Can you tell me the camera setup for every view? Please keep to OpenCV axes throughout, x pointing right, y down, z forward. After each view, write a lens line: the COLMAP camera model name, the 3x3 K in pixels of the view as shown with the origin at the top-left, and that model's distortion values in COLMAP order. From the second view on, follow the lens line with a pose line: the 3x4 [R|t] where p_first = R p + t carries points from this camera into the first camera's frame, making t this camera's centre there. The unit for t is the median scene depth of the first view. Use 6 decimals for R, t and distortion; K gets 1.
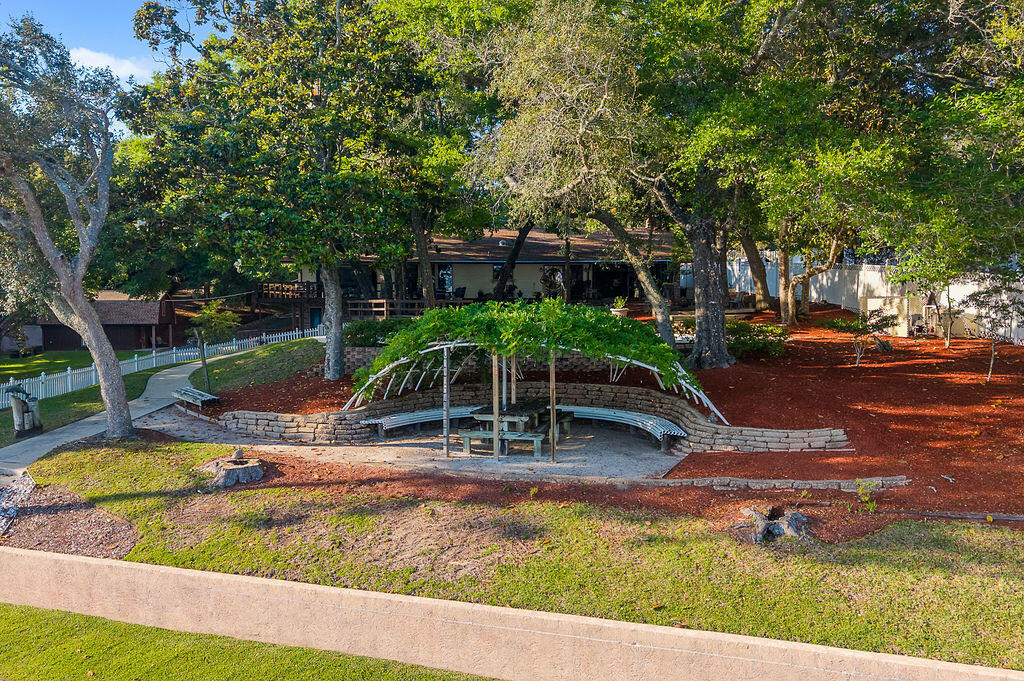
lens RADIAL K [[781.8, 0, 512.0], [0, 781.8, 340.5], [0, 0, 1]] dist [0.055420, -0.052185]
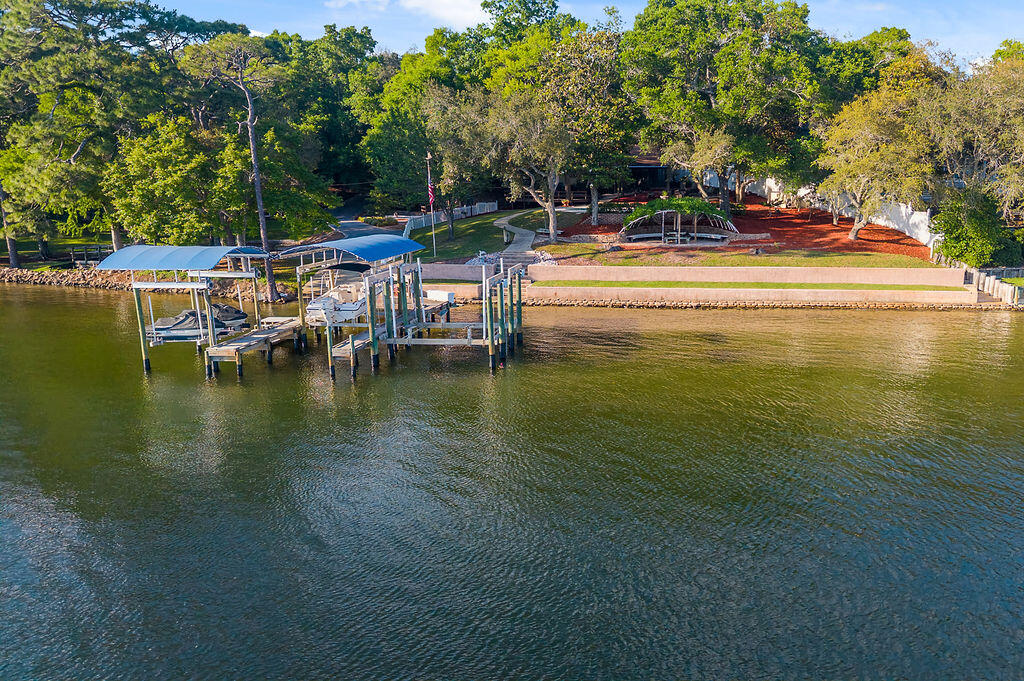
lens RADIAL K [[750.8, 0, 588.0], [0, 750.8, 337.9], [0, 0, 1]] dist [0.051510, -0.043939]
pose [[0.976070, -0.041975, 0.213365, -1.000888], [0.007283, 0.986953, 0.160842, 0.018507], [-0.217332, -0.155439, 0.963642, -1.935790]]
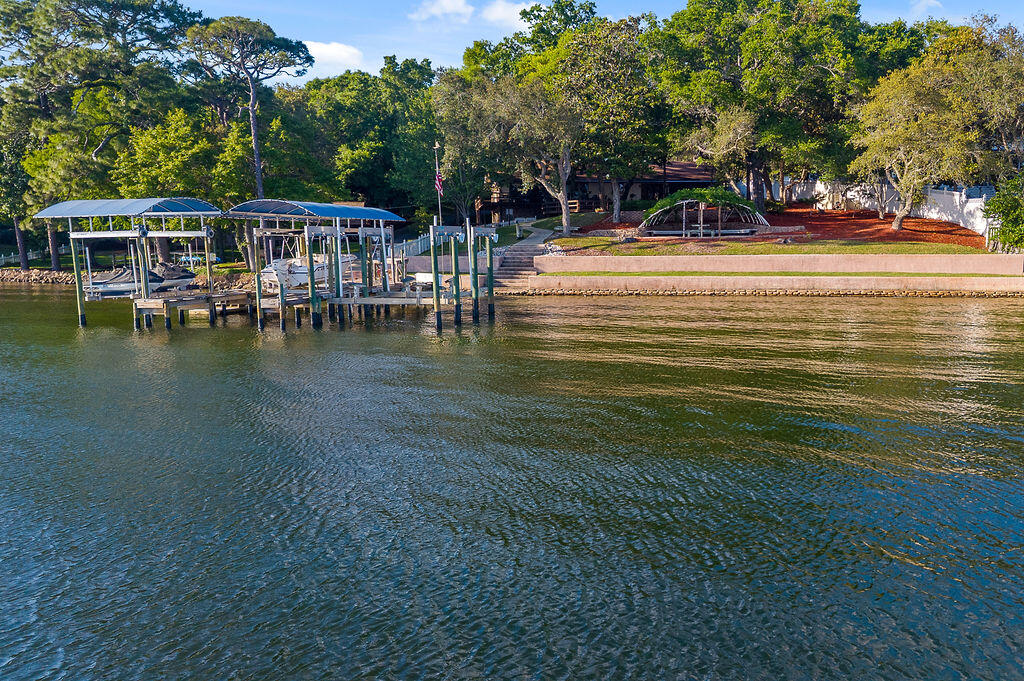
lens RADIAL K [[753.7, 0, 588.6], [0, 753.7, 342.2], [0, 0, 1]] dist [0.044360, -0.035715]
pose [[0.994047, -0.019493, 0.107190, -0.717135], [0.009027, 0.995217, 0.097267, 0.239992], [-0.108573, -0.095721, 0.989469, -1.808654]]
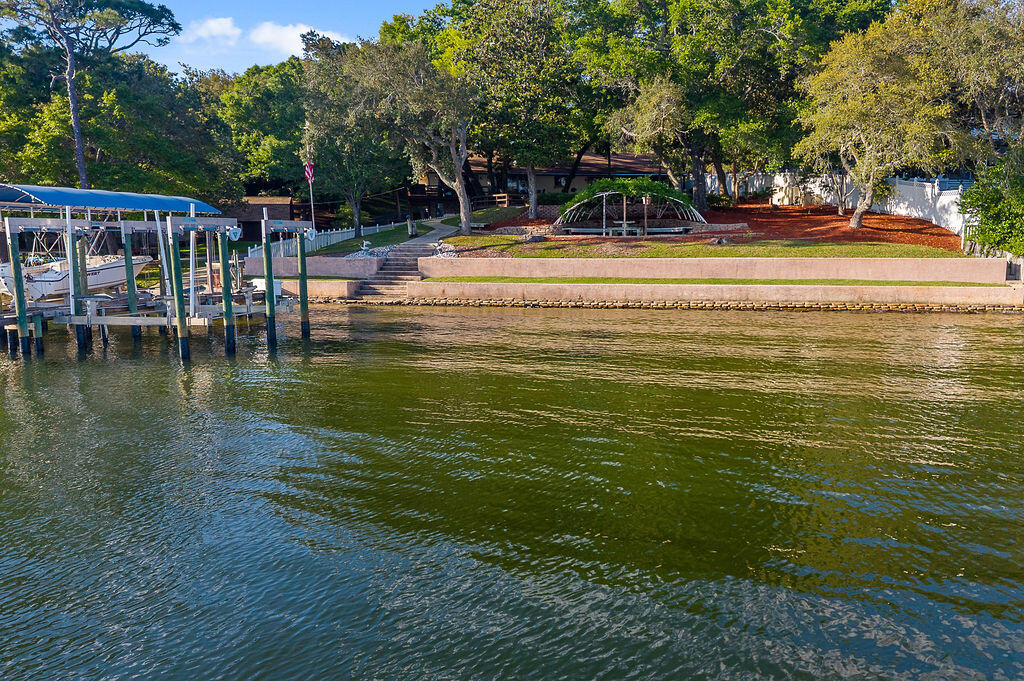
lens RADIAL K [[760.9, 0, 574.2], [0, 760.9, 342.6], [0, 0, 1]] dist [0.053117, -0.051660]
pose [[0.994115, -0.016645, 0.107041, -0.419012], [0.006223, 0.995268, 0.096965, 0.228127], [-0.108148, -0.095728, 0.989515, -1.421623]]
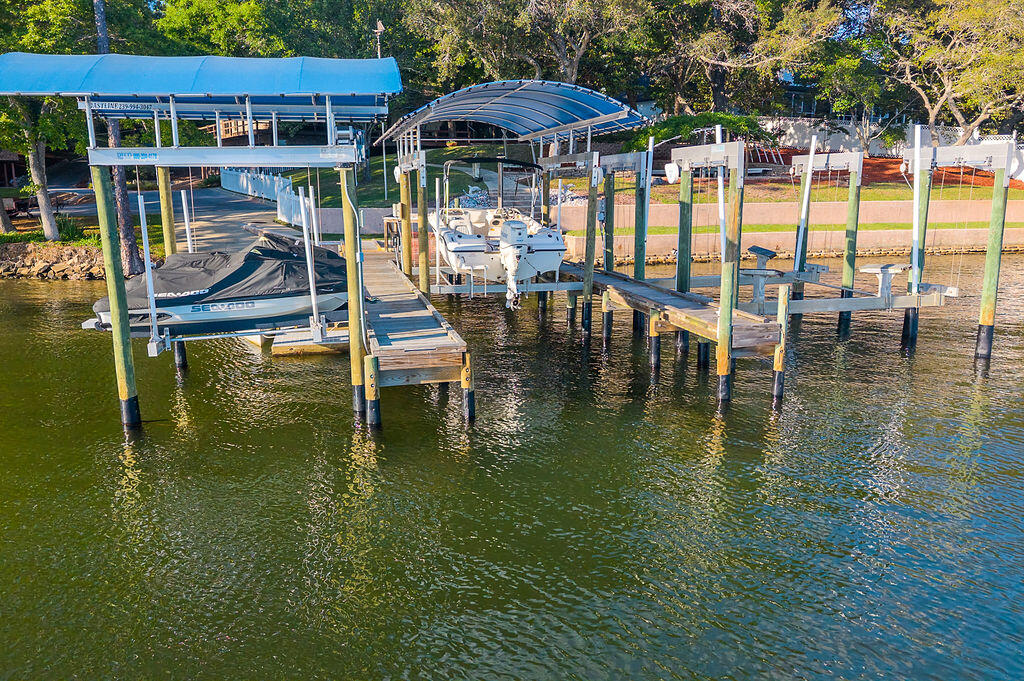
lens RADIAL K [[781.8, 0, 512.0], [0, 781.8, 340.5], [0, 0, 1]] dist [0.055420, -0.052185]
pose [[0.860677, -0.099497, 0.499335, -1.642046], [0.017033, 0.985798, 0.167070, 0.200672], [-0.508866, -0.135288, 0.850148, -0.710613]]
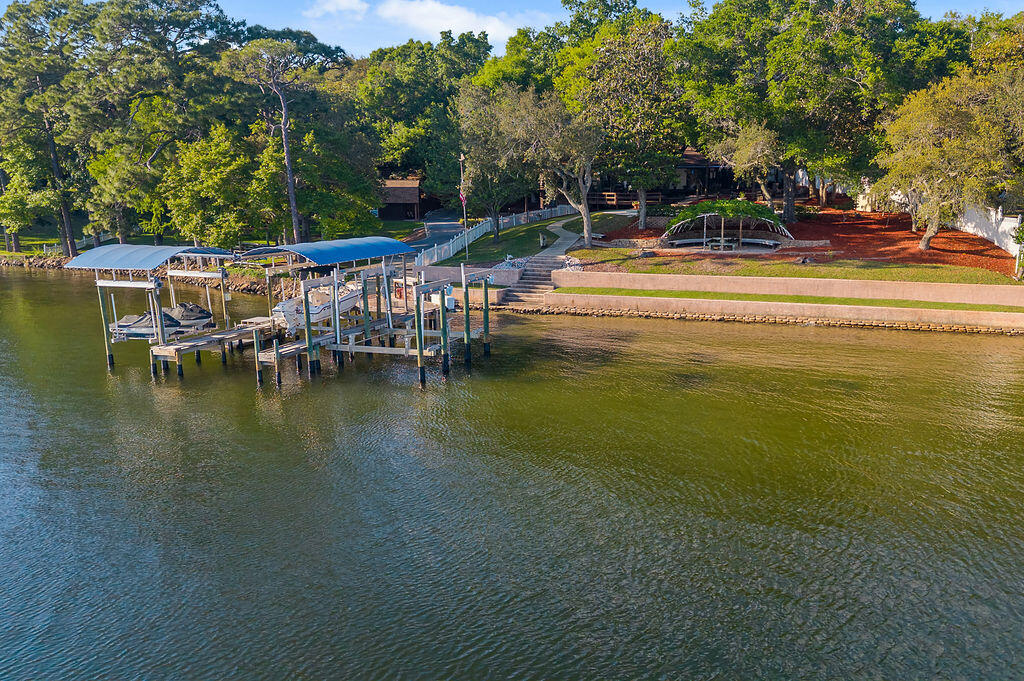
lens RADIAL K [[750.8, 0, 588.0], [0, 750.8, 337.9], [0, 0, 1]] dist [0.051510, -0.043939]
pose [[0.999958, -0.000259, 0.009205, -0.519068], [-0.001208, 0.987286, 0.158952, 0.012402], [-0.009129, -0.158957, 0.987243, -1.830815]]
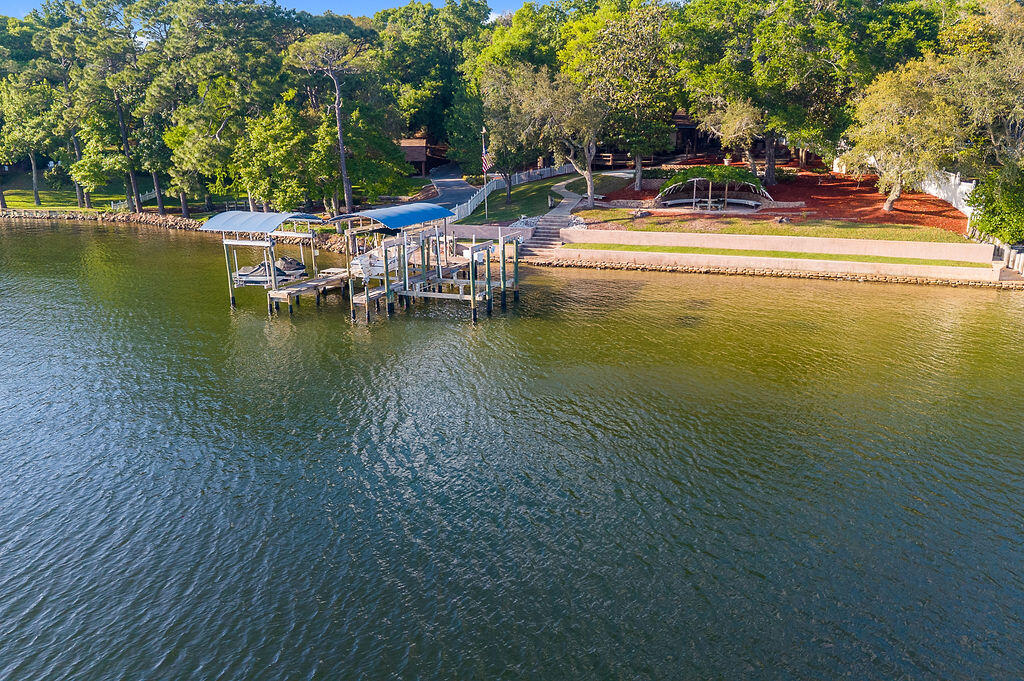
lens RADIAL K [[746.6, 0, 524.0], [0, 746.6, 328.5], [0, 0, 1]] dist [0.049781, -0.045483]
pose [[0.998660, 0.008930, -0.050975, -0.613149], [0.002258, 0.976544, 0.215305, -0.060943], [0.051702, -0.215131, 0.975216, -2.274183]]
